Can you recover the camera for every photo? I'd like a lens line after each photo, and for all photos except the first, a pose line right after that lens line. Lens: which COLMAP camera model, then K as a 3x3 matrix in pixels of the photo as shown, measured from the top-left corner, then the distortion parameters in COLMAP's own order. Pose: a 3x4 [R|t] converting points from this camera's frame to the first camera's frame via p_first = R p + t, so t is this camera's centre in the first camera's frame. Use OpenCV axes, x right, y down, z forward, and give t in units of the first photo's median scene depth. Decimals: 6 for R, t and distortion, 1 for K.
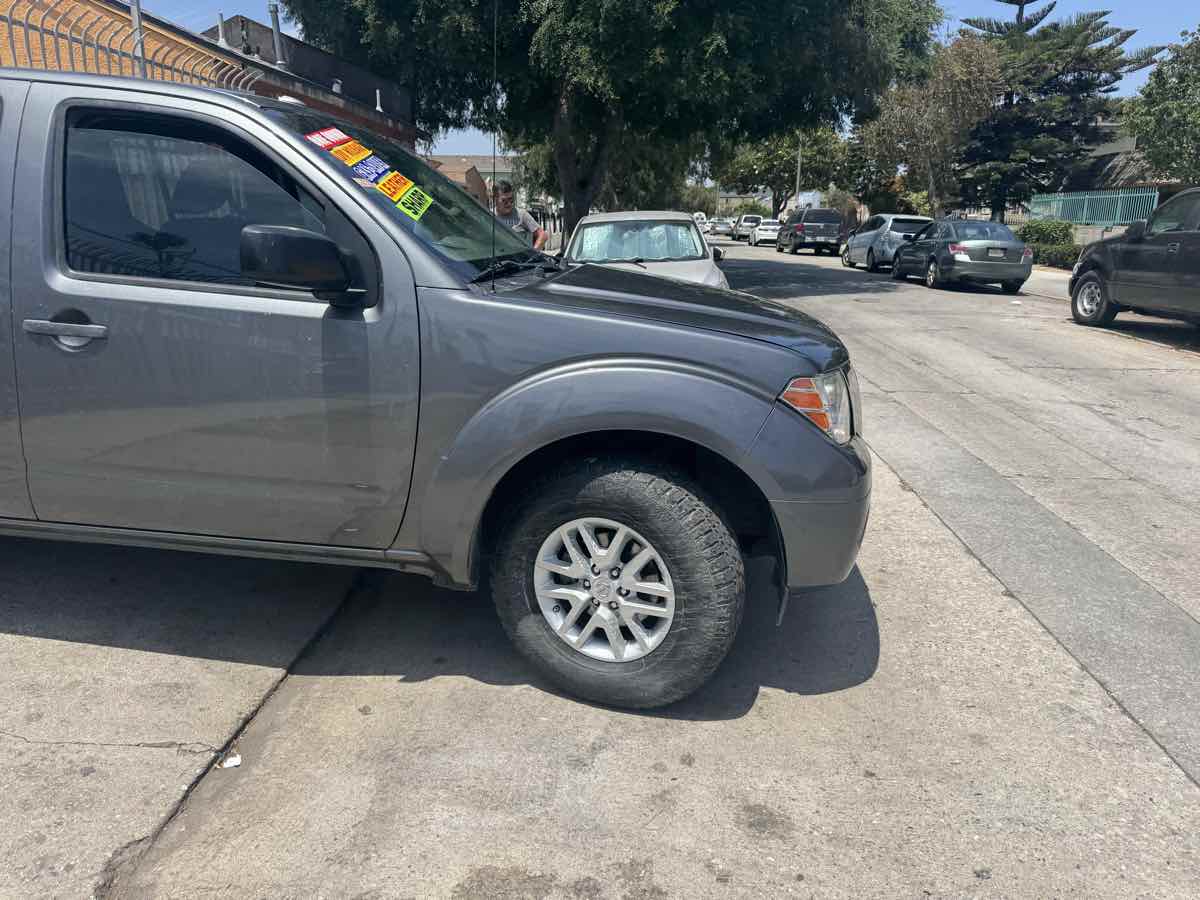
lens RADIAL K [[864.3, 0, 609.5], [0, 864.3, 444.6], [0, 0, 1]] dist [0.022094, -0.029908]
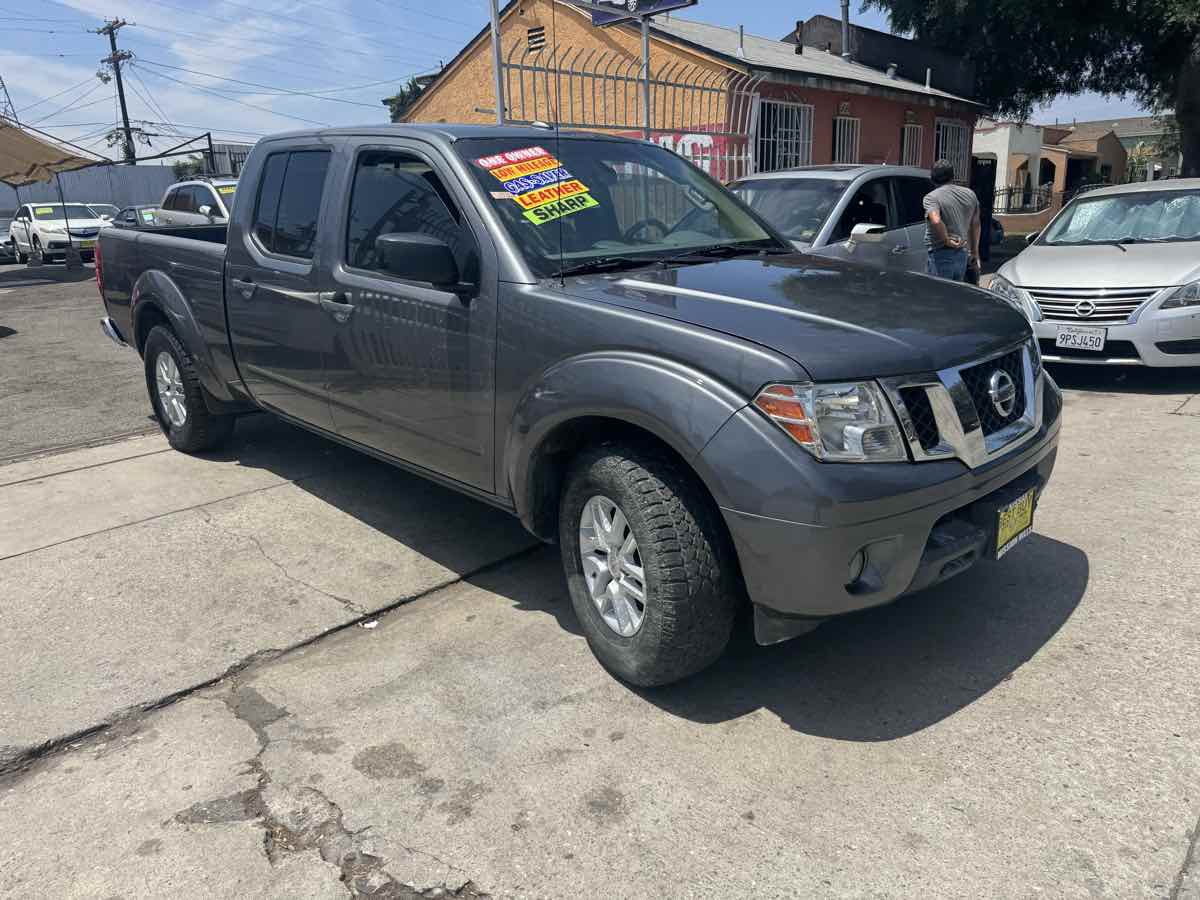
lens RADIAL K [[855.5, 0, 600.9], [0, 855.5, 444.5], [0, 0, 1]] dist [0.003777, -0.004707]
pose [[0.764172, 0.132718, -0.631211, 0.611965], [-0.118149, 0.990847, 0.065298, -0.045967], [0.634100, 0.024678, 0.772857, 0.161041]]
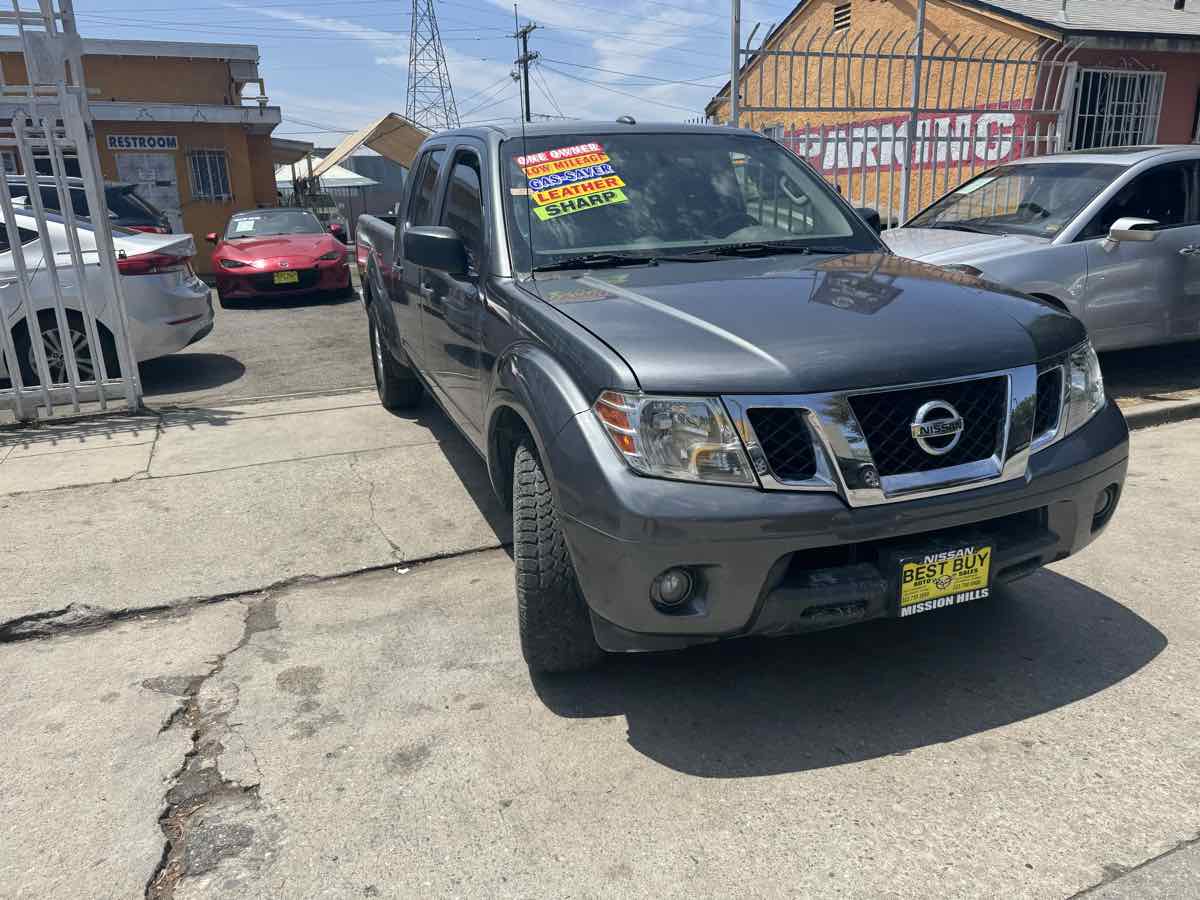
lens RADIAL K [[854.4, 0, 598.8], [0, 854.4, 449.6], [0, 0, 1]] dist [0.010744, -0.013908]
pose [[0.427608, 0.222417, -0.876175, 0.940628], [-0.191490, 0.969549, 0.152665, -0.139015], [0.883449, 0.102498, 0.457178, 0.539727]]
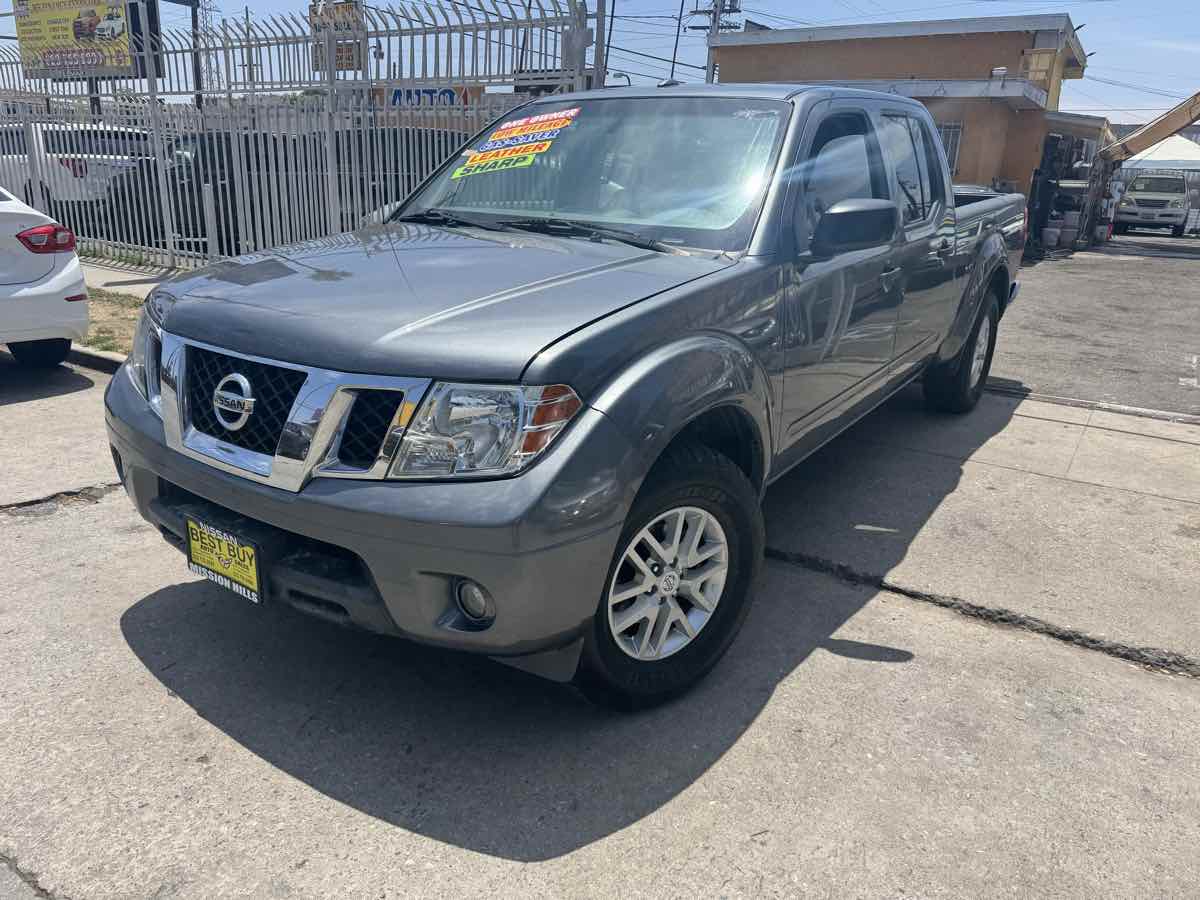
lens RADIAL K [[848.5, 0, 583.6], [0, 848.5, 444.5], [0, 0, 1]] dist [0.010658, -0.011018]
pose [[-0.518908, 0.223300, -0.825150, 0.838790], [-0.257499, 0.879612, 0.399970, -0.470365], [0.815125, 0.420023, -0.398938, 1.837497]]
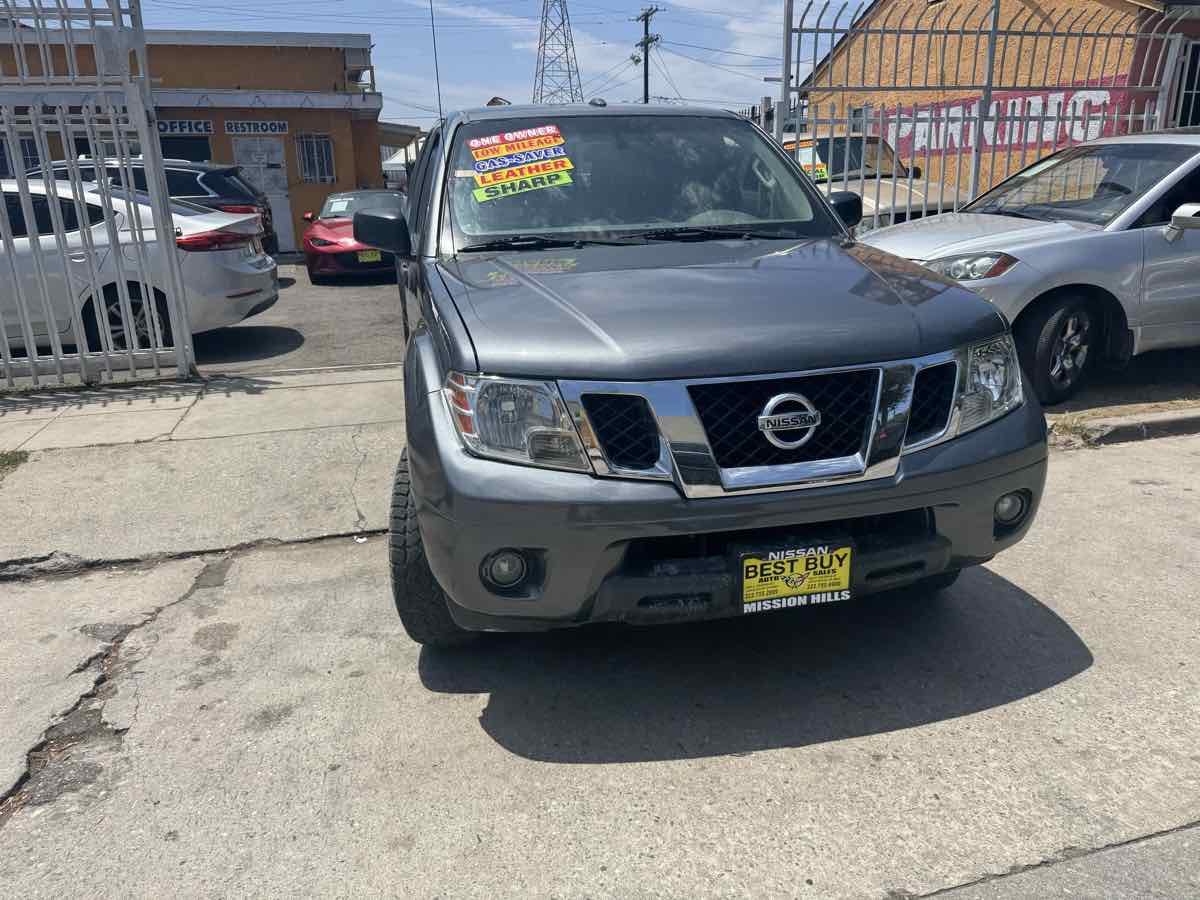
lens RADIAL K [[861.8, 0, 596.4], [0, 861.8, 424.3], [0, 0, 1]] dist [0.006602, -0.003826]
pose [[0.292633, 0.228223, -0.928591, 1.046400], [-0.210045, 0.962725, 0.170419, -0.191953], [0.932871, 0.145175, 0.329662, 0.781784]]
